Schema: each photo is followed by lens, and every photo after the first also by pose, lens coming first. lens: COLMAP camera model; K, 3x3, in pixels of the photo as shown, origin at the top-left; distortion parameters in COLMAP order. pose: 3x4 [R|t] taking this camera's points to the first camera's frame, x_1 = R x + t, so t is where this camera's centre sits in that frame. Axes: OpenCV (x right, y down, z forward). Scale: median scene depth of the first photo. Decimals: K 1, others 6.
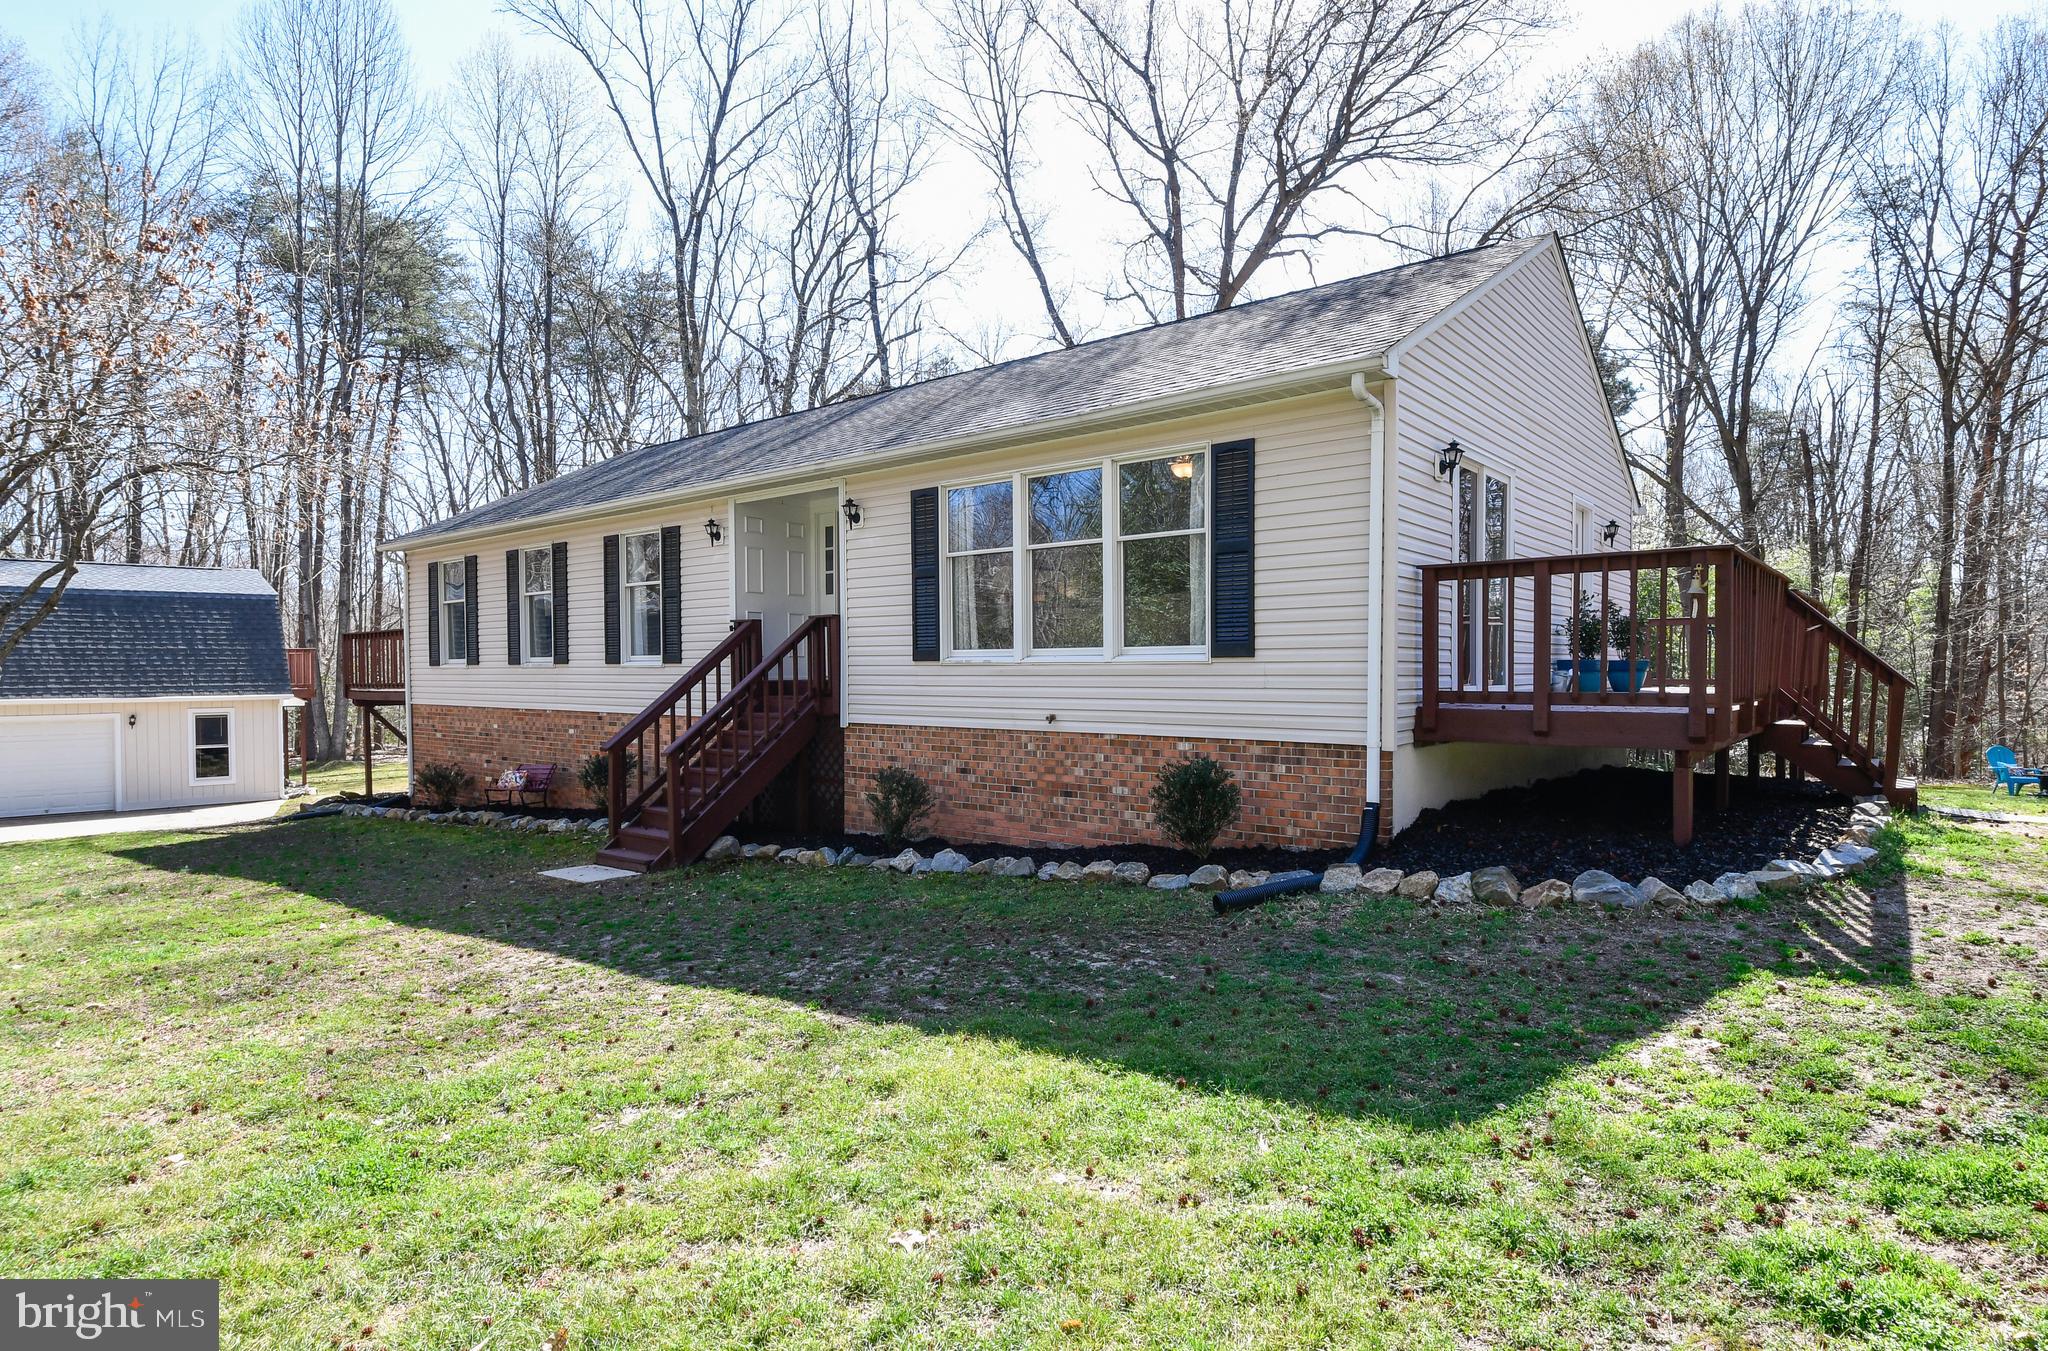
lens RADIAL K [[1085.2, 0, 1022.6], [0, 1085.2, 702.4], [0, 0, 1]] dist [-0.002930, -0.000717]
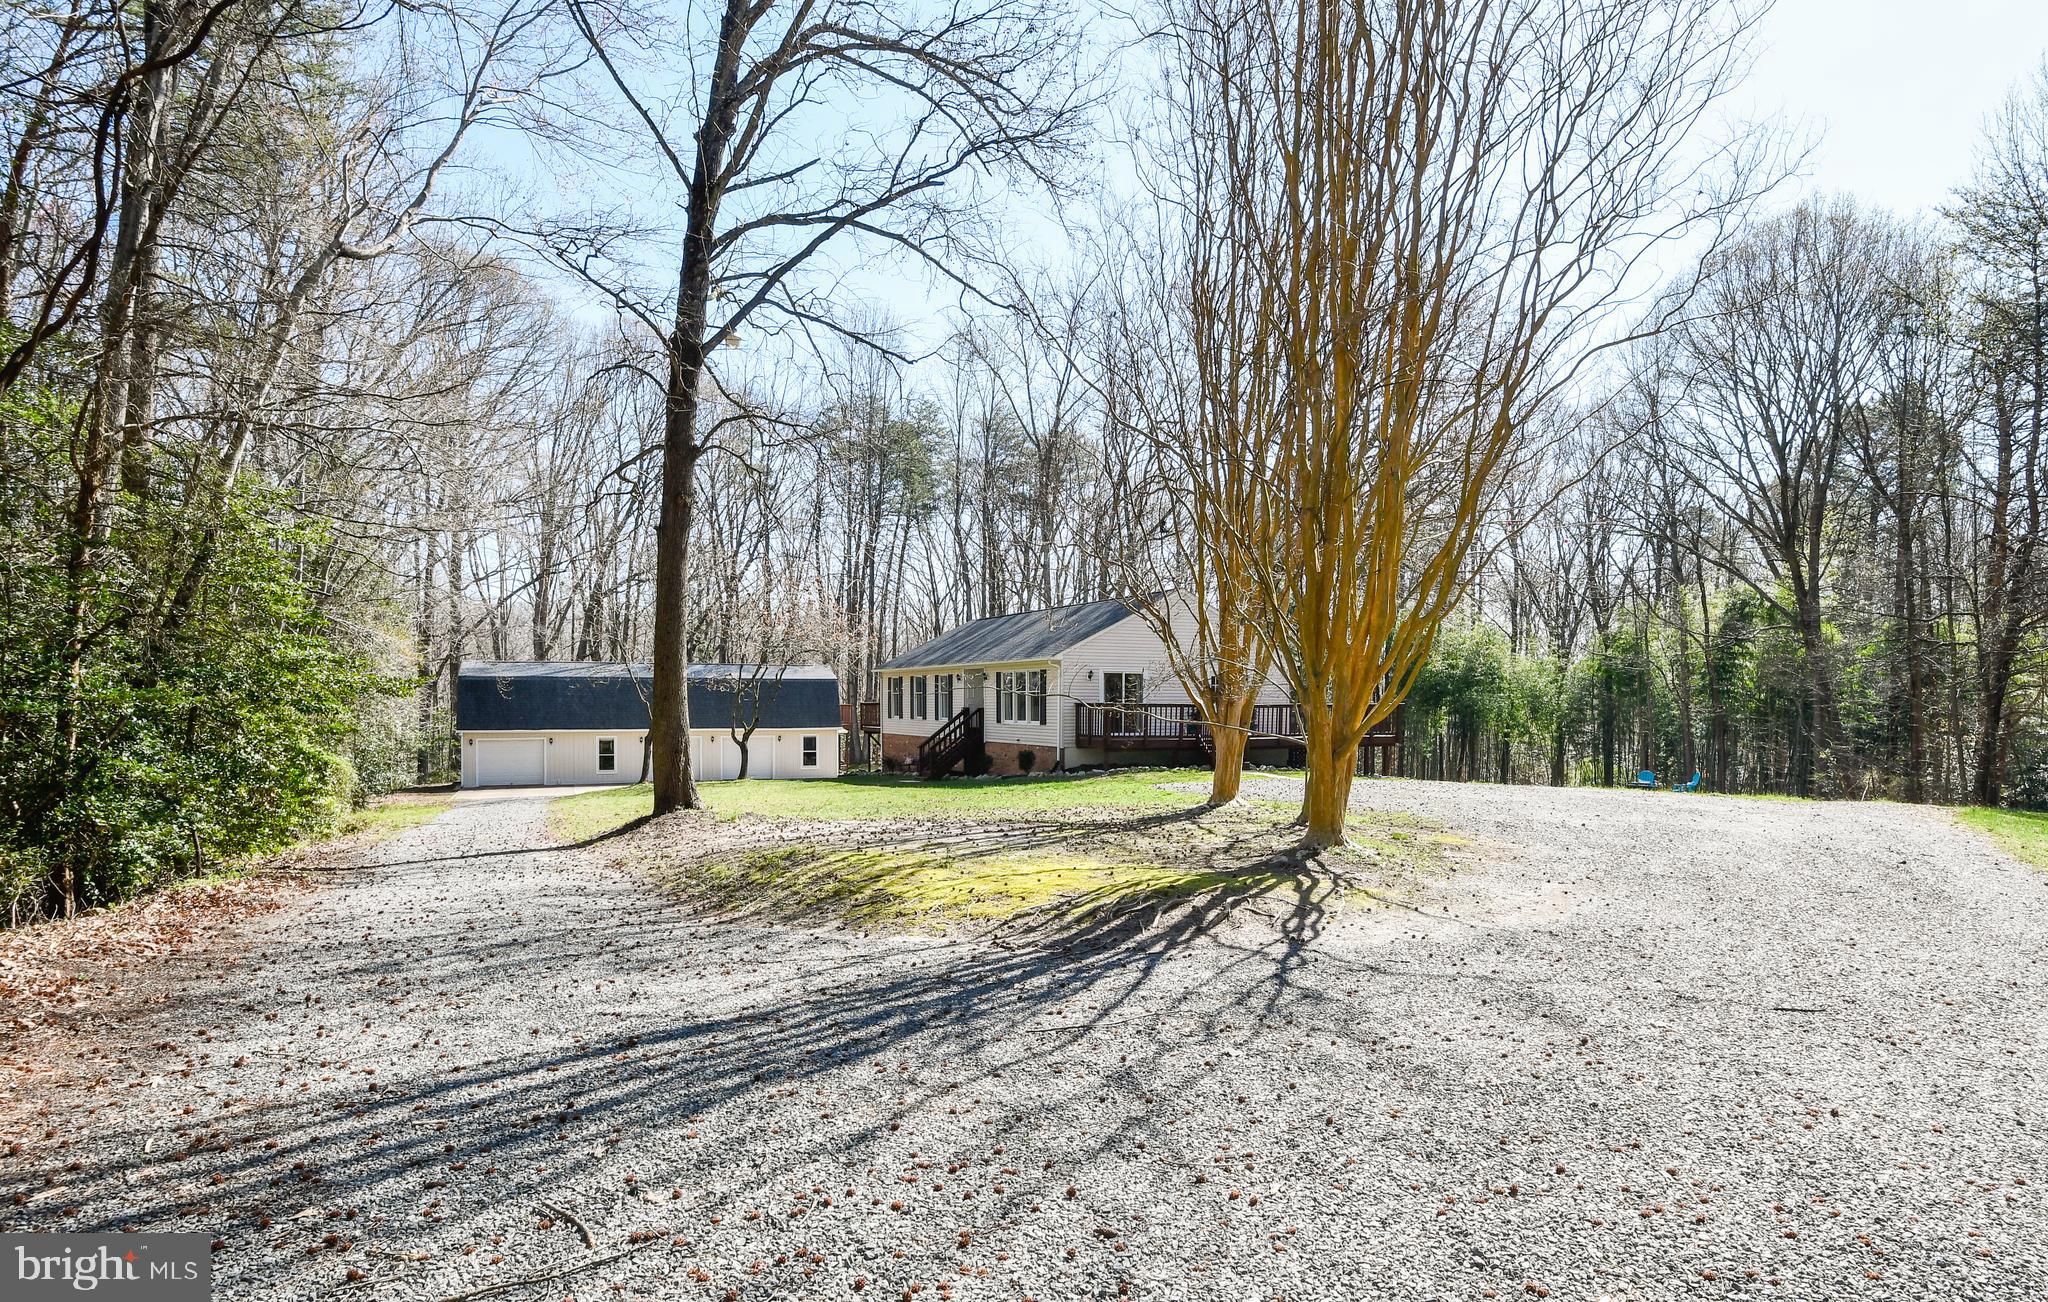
lens RADIAL K [[1218.2, 0, 1032.4], [0, 1218.2, 724.9], [0, 0, 1]] dist [0.002110, 0.000309]
pose [[0.906071, 0.012261, -0.422949, 1.499941], [-0.017139, 0.999823, -0.007733, 0.000107], [0.422779, 0.014255, 0.906121, -2.240292]]
